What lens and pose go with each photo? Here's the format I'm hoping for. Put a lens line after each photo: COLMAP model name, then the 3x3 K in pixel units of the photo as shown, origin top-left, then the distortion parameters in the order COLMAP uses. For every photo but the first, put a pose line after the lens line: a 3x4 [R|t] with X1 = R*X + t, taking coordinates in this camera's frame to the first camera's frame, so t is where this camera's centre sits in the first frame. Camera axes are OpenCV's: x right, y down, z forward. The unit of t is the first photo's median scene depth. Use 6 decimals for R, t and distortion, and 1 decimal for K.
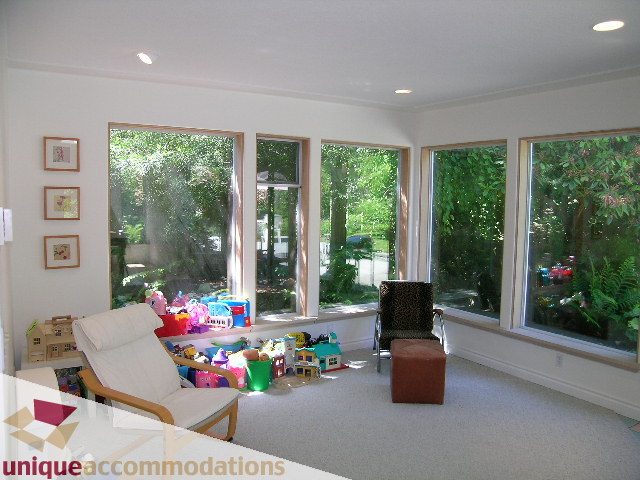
lens RADIAL K [[509.4, 0, 319.4], [0, 509.4, 240.0], [0, 0, 1]] dist [-0.120234, -0.000604]
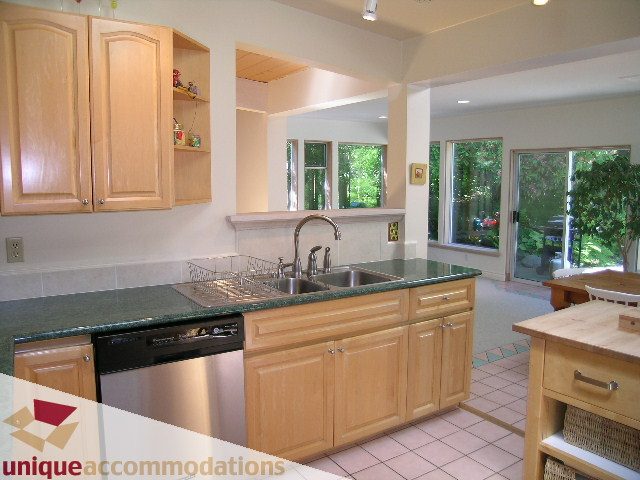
lens RADIAL K [[509.4, 0, 320.7], [0, 509.4, 236.7], [0, 0, 1]] dist [-0.120234, -0.000604]
pose [[0.999436, -0.013937, 0.030553, -0.118592], [0.012887, 0.999328, 0.034303, 0.072246], [-0.031010, -0.033890, 0.998944, -0.786042]]
